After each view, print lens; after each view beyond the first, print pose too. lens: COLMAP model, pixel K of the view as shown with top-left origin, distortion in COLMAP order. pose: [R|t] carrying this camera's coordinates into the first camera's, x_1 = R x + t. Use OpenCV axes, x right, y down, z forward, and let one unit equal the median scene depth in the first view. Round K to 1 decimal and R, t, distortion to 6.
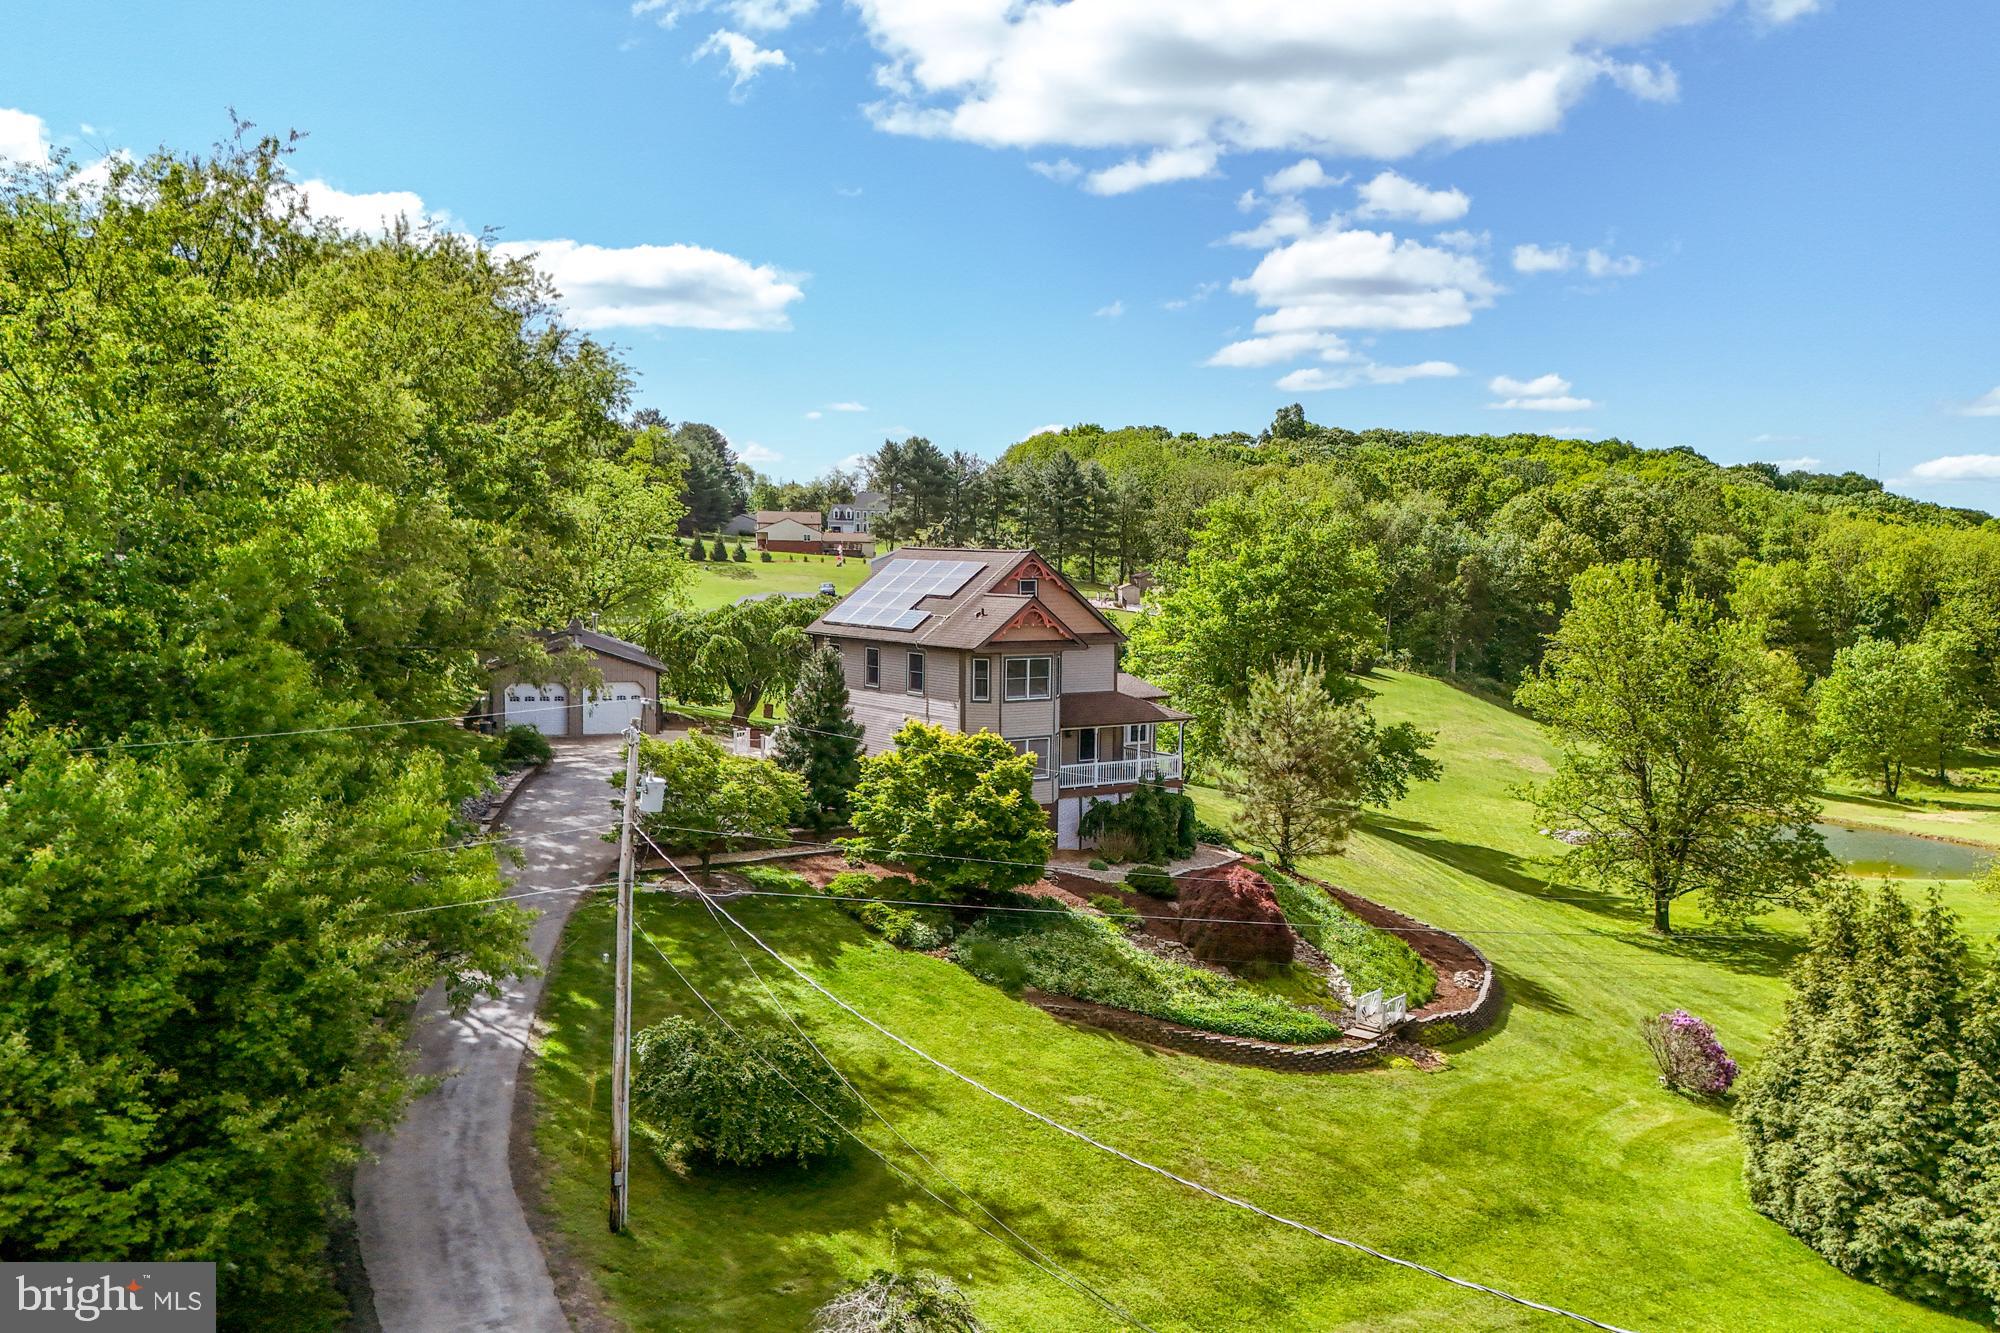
lens RADIAL K [[1809.5, 0, 982.7], [0, 1809.5, 640.7], [0, 0, 1]] dist [0.159544, -0.193508]
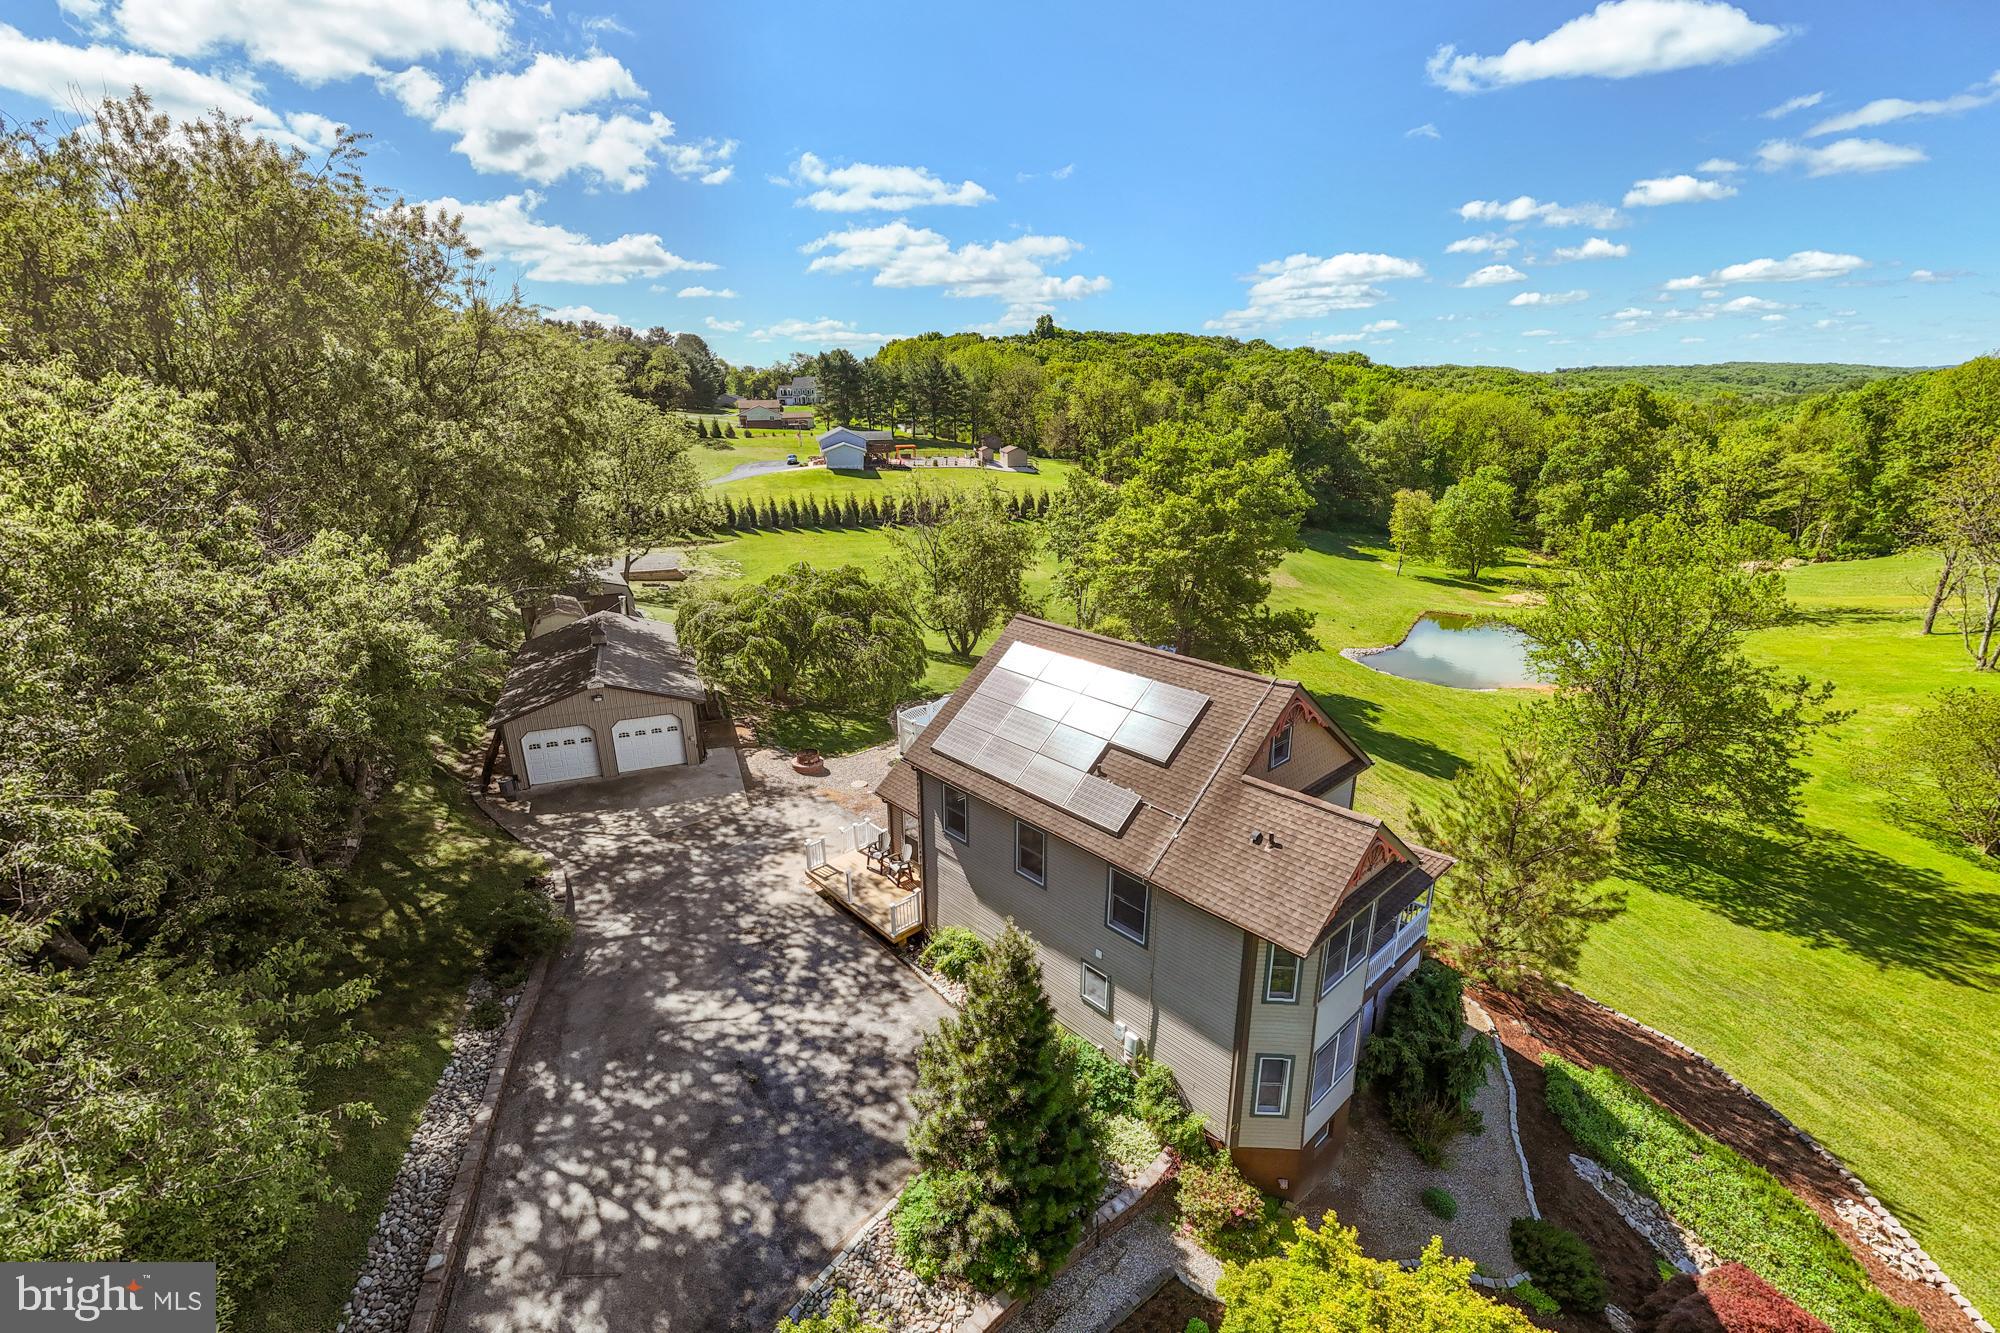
lens RADIAL K [[845.3, 0, 964.5], [0, 845.3, 670.0], [0, 0, 1]] dist [0.013226, -0.000171]
pose [[0.989935, -0.072856, 0.121325, -0.047953], [0.037216, 0.961149, 0.273511, -0.054536], [-0.136538, -0.266243, 0.954187, 0.290646]]
